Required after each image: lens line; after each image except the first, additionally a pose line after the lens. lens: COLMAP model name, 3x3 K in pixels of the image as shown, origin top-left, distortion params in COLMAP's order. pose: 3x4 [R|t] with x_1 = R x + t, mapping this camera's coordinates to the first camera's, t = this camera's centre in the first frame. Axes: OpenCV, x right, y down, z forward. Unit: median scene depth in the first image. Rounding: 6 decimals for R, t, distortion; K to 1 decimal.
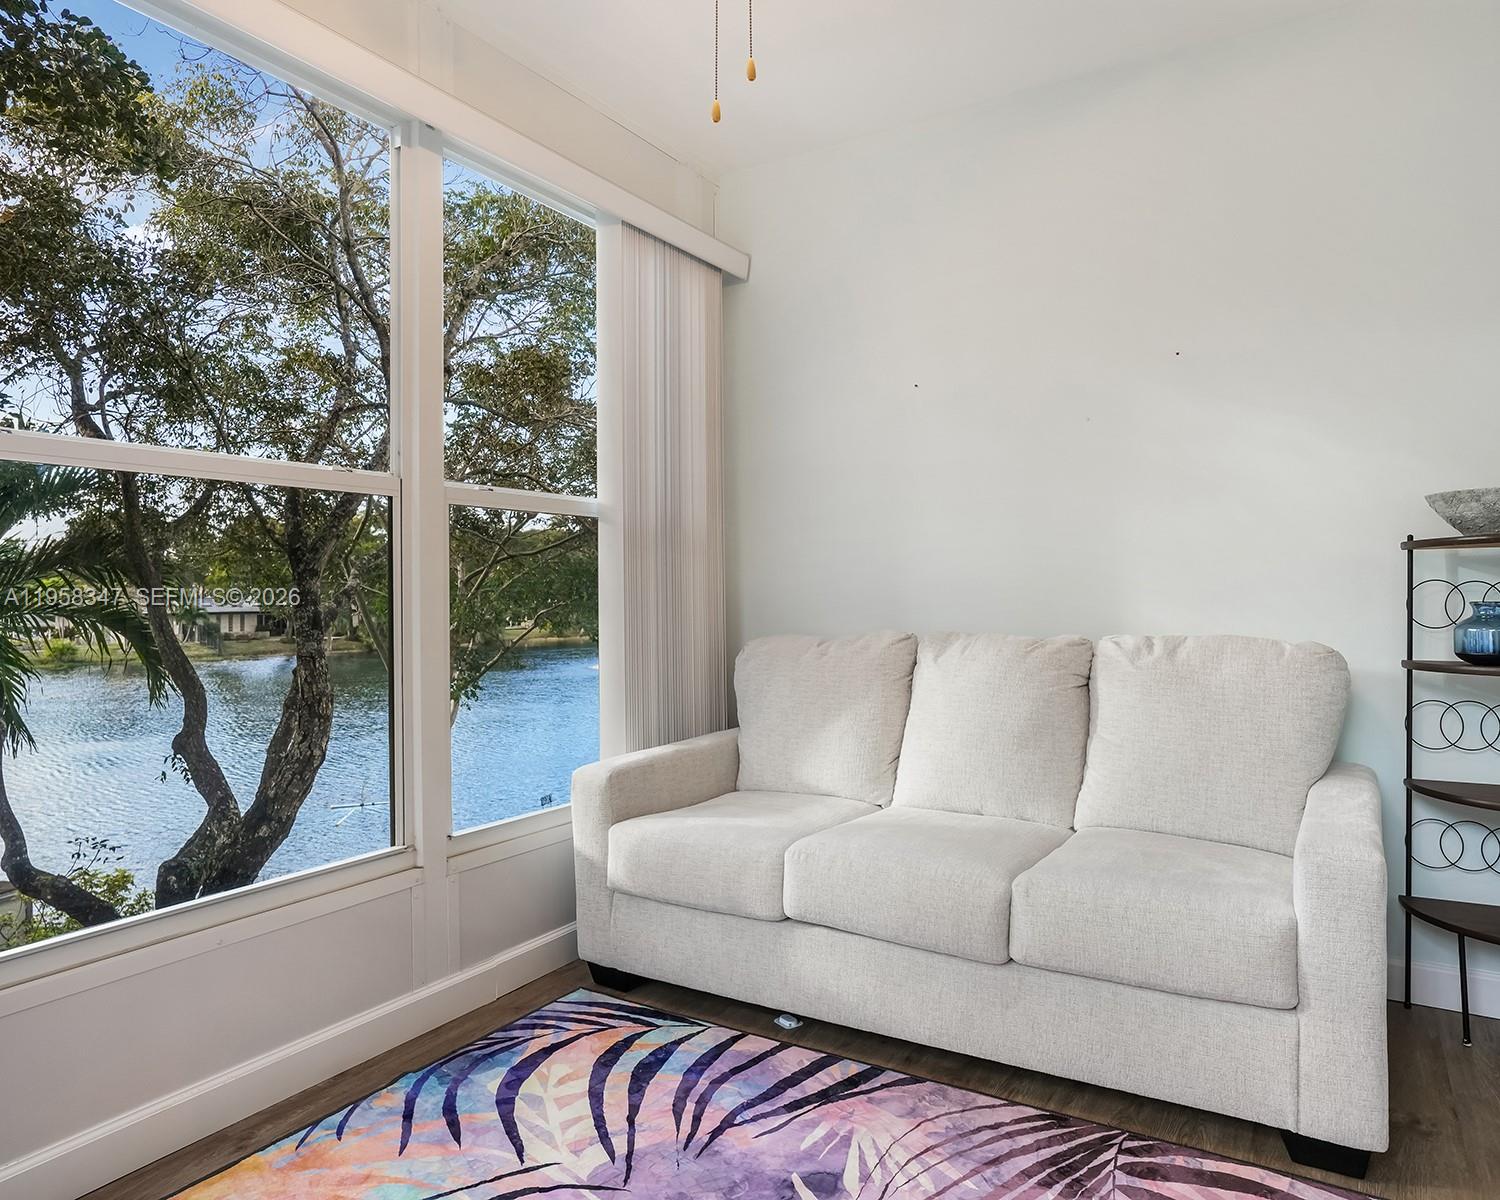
lens RADIAL K [[974.7, 0, 749.7], [0, 974.7, 585.9], [0, 0, 1]] dist [-0.060330, 0.039761]
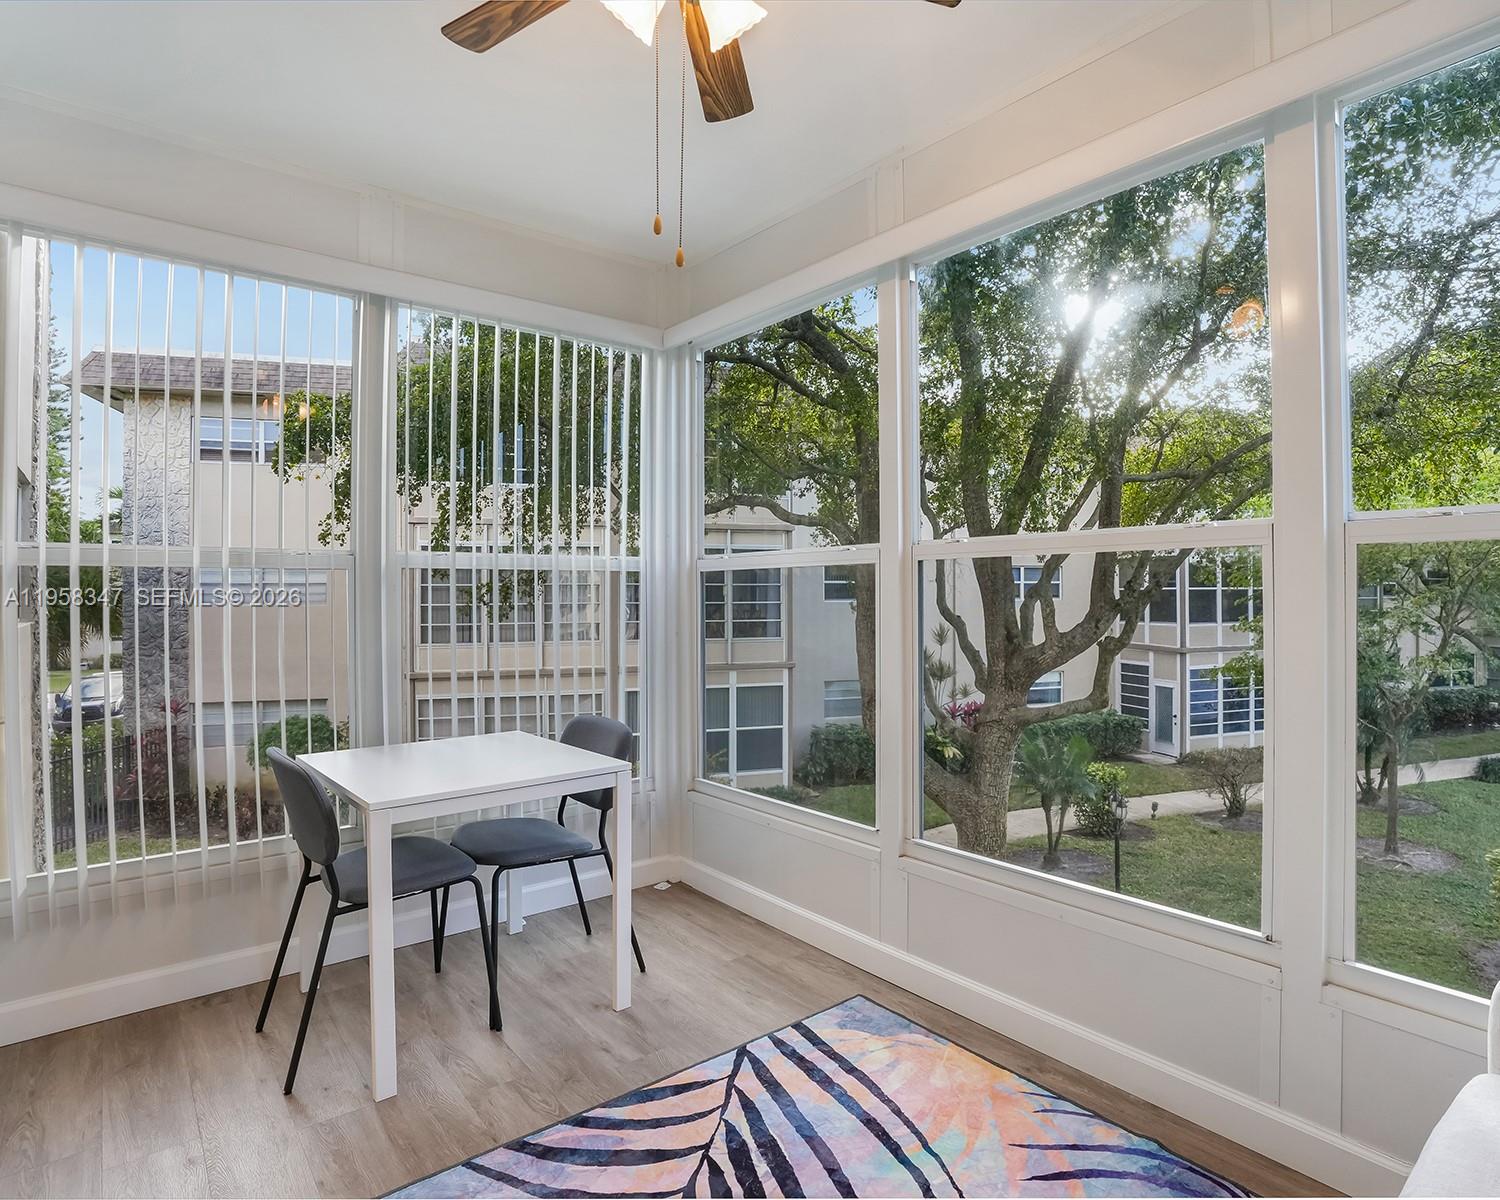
lens RADIAL K [[830.6, 0, 749.5], [0, 830.6, 595.3], [0, 0, 1]] dist [-0.074415, 0.028893]
pose [[-0.328956, 0.015580, -0.944217, 0.540197], [0.013399, 0.999840, 0.011830, -0.068967], [0.944250, -0.008760, -0.329113, 0.867785]]
